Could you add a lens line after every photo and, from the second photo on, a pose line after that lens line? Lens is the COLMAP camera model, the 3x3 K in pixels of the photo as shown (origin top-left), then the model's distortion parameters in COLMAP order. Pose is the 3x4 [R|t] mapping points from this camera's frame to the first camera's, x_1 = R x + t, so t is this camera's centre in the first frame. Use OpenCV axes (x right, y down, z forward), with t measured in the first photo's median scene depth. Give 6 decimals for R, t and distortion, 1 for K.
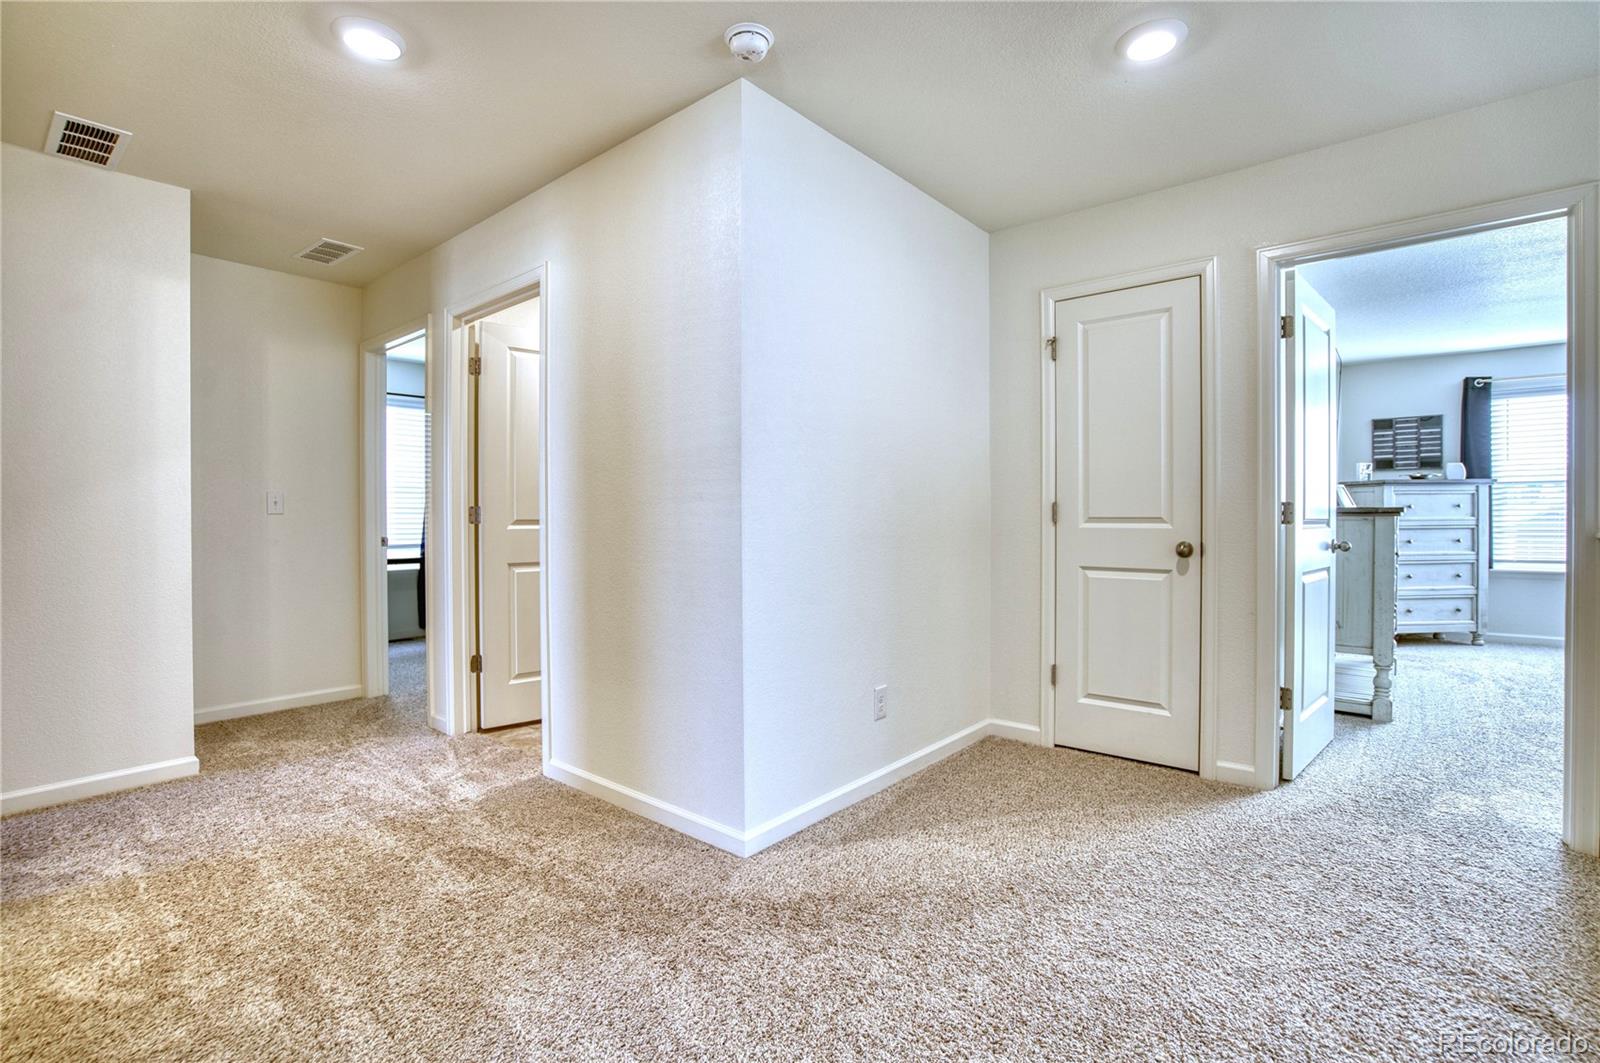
lens RADIAL K [[735.0, 0, 796.1], [0, 735.0, 527.0], [0, 0, 1]] dist [-0.048192, 0.013782]
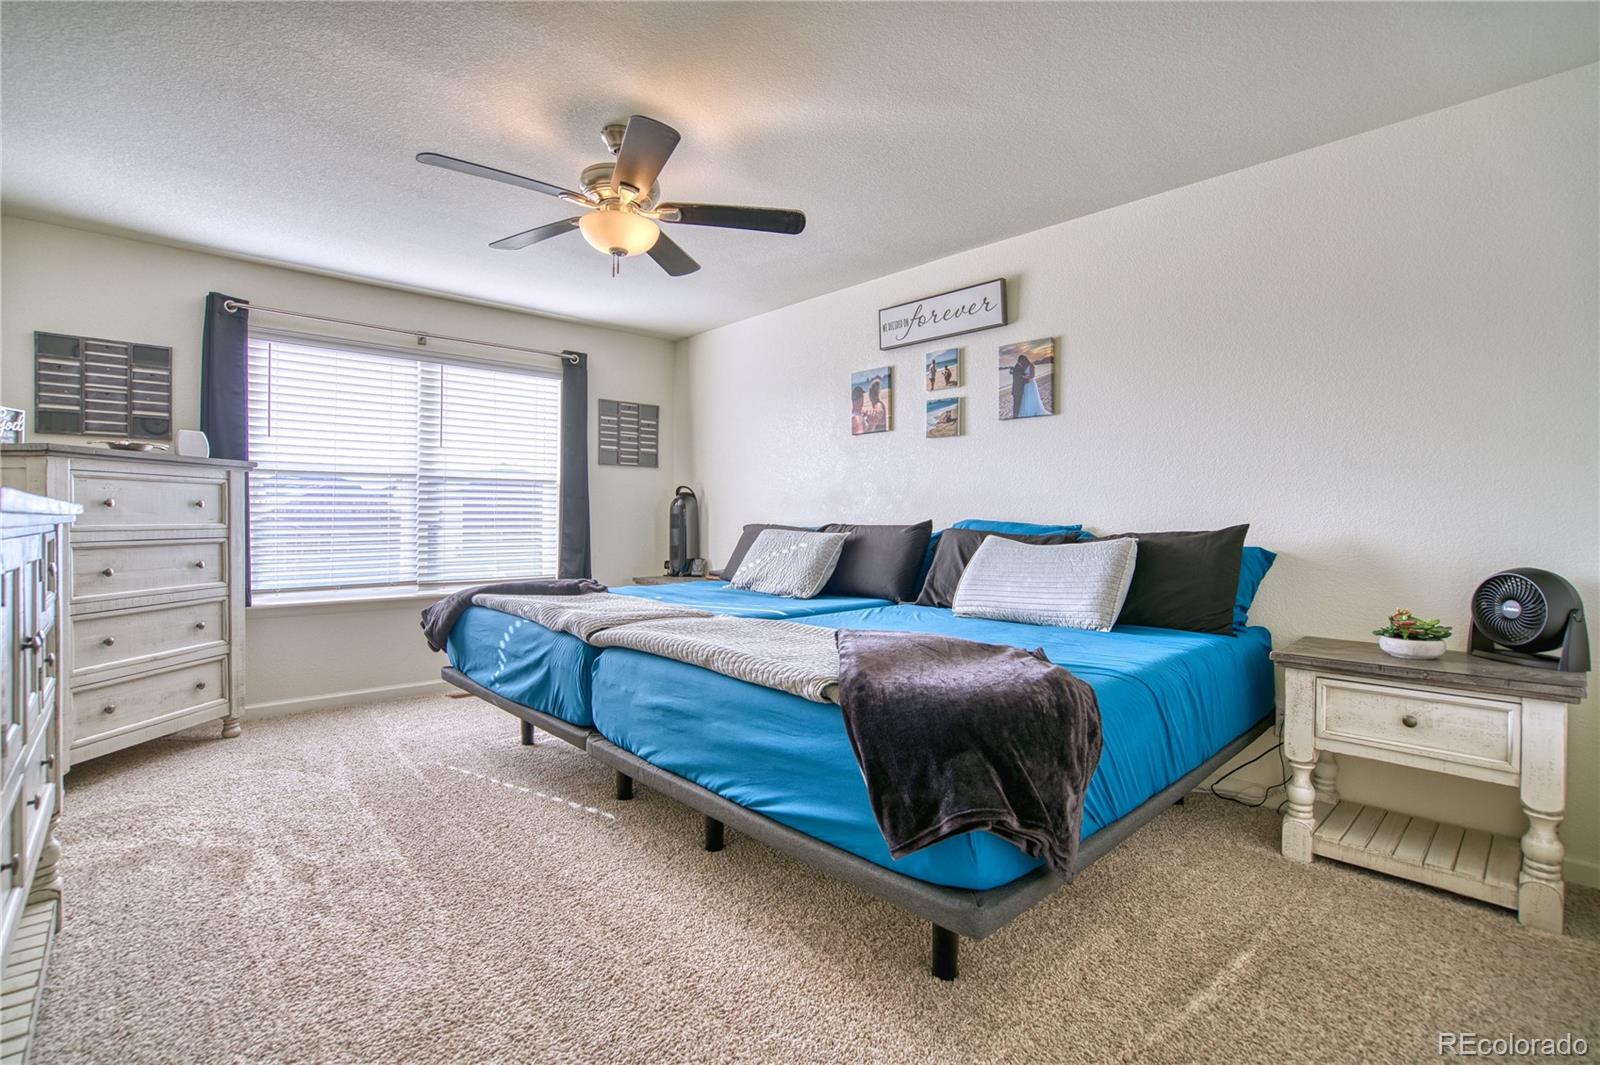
lens RADIAL K [[735.0, 0, 796.5], [0, 735.0, 527.5], [0, 0, 1]] dist [-0.048192, 0.013782]
pose [[0.116352, -0.003148, 0.993203, 0.407038], [0.003809, 0.999989, 0.002723, -0.010361], [-0.993201, 0.003466, 0.116362, 0.446507]]
